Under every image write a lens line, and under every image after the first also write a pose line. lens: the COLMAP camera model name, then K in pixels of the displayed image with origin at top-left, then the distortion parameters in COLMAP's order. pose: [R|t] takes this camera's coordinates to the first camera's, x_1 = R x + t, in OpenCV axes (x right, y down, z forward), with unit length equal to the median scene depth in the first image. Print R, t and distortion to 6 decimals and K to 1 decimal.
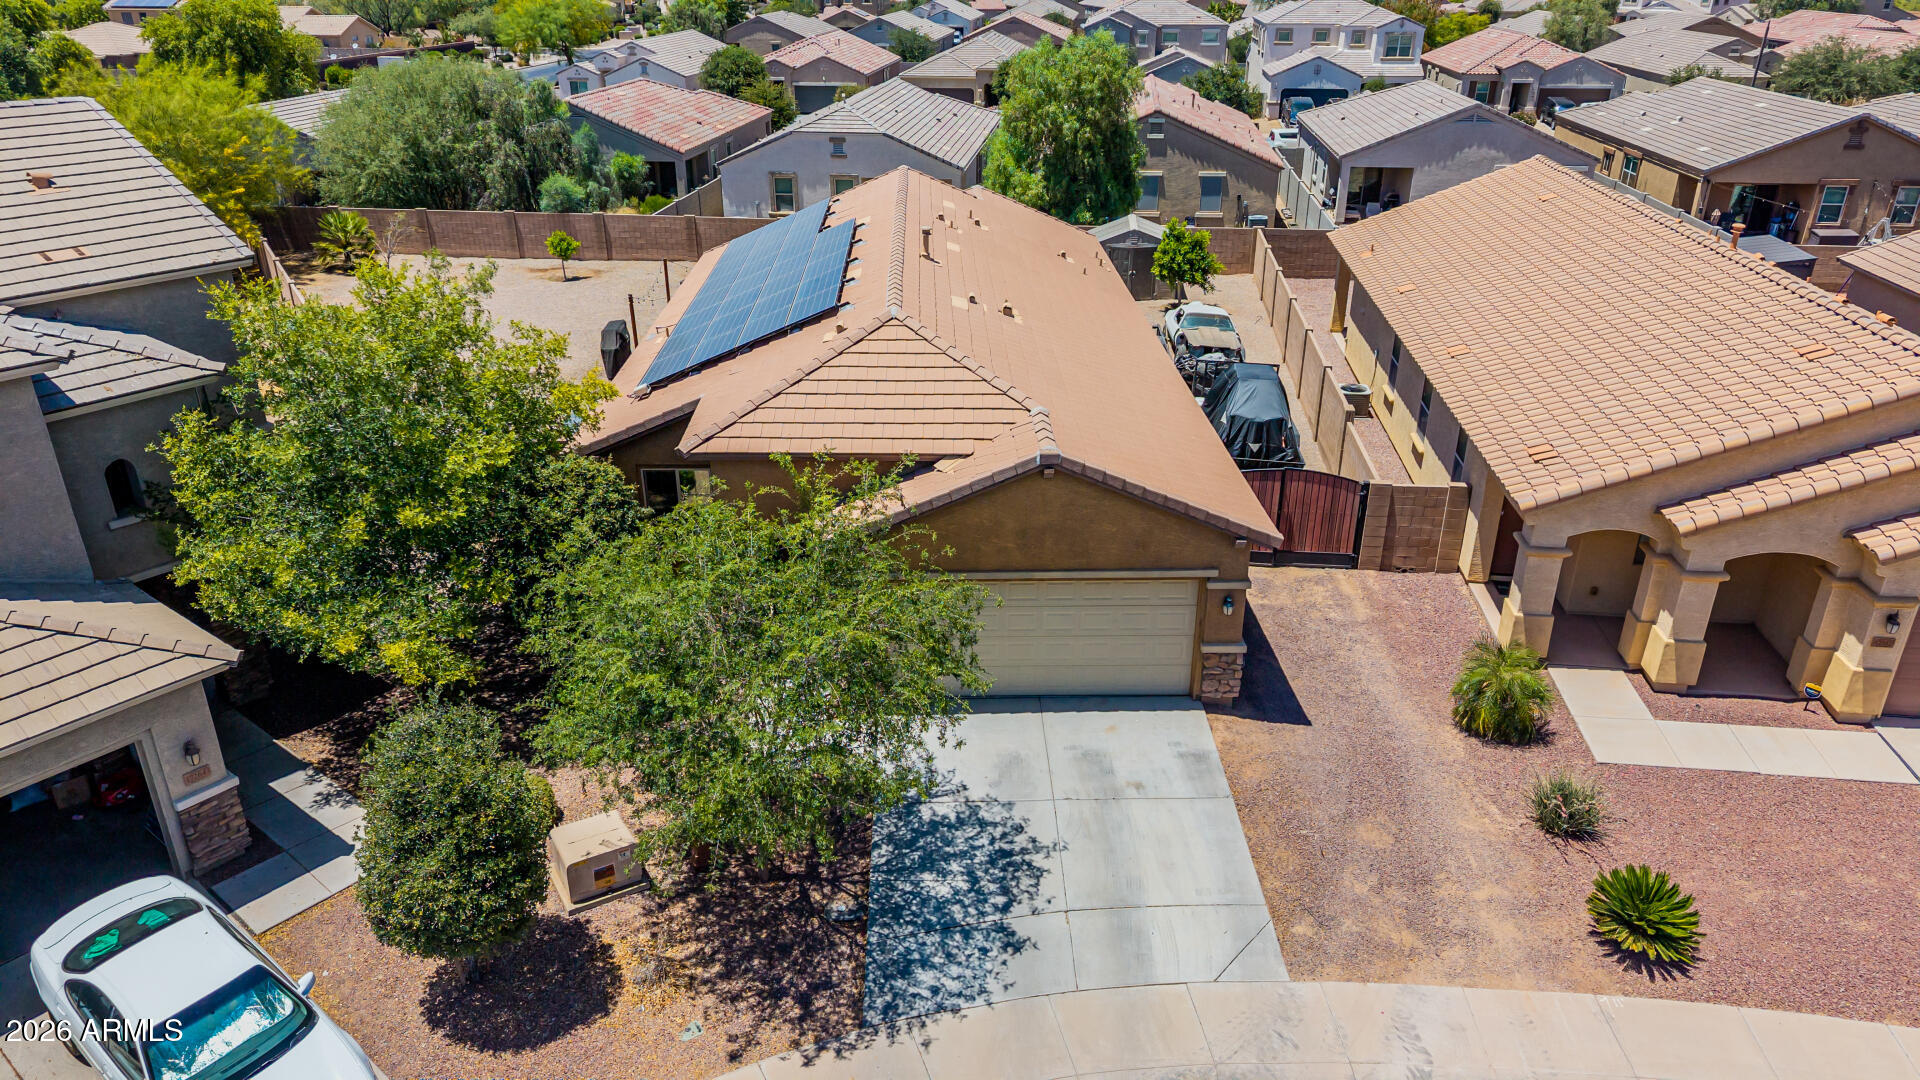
lens RADIAL K [[1275.2, 0, 949.6], [0, 1275.2, 543.2], [0, 0, 1]] dist [0.066357, -0.084772]
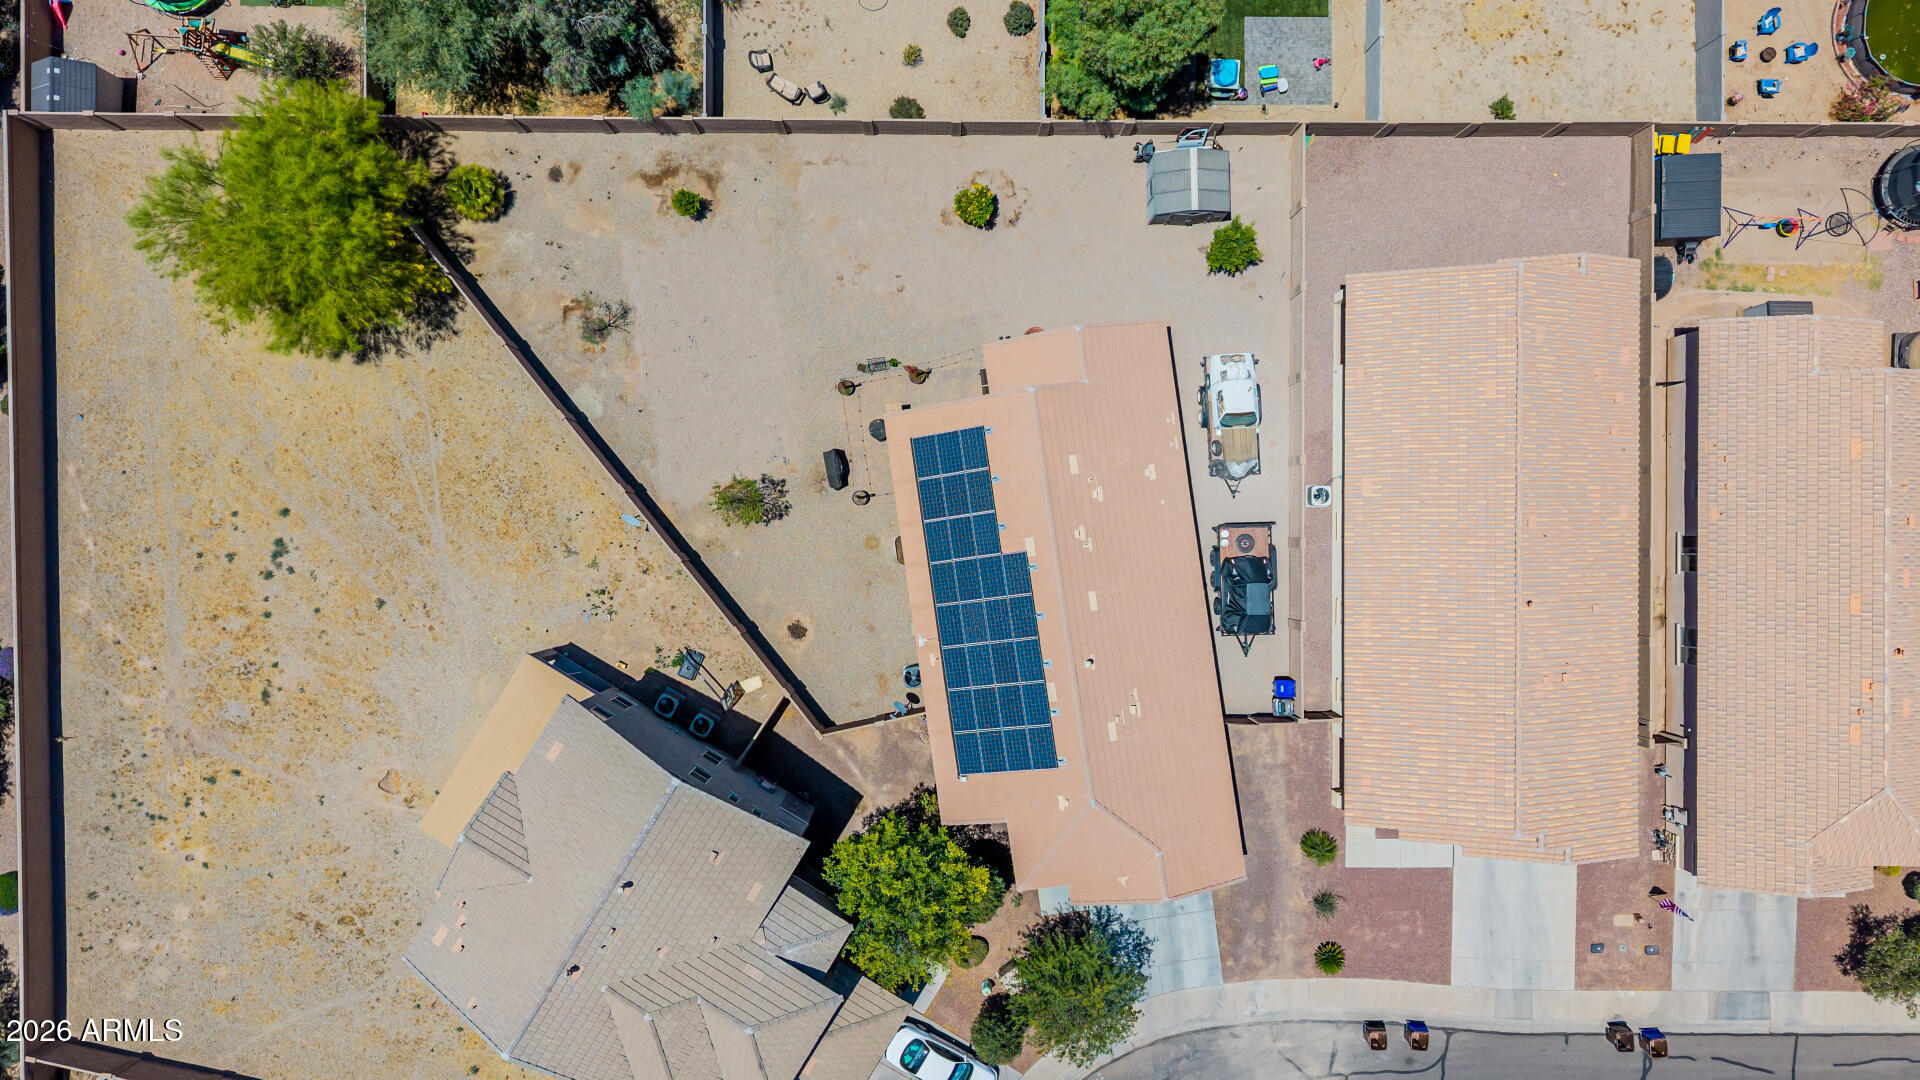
lens RADIAL K [[1275.2, 0, 949.6], [0, 1275.2, 543.2], [0, 0, 1]] dist [0.066357, -0.084772]
pose [[0.992688, -0.119683, 0.015711, -0.304218], [0.036112, 0.418647, 0.907431, -2.667436], [-0.115181, -0.900228, 0.419908, 0.561828]]
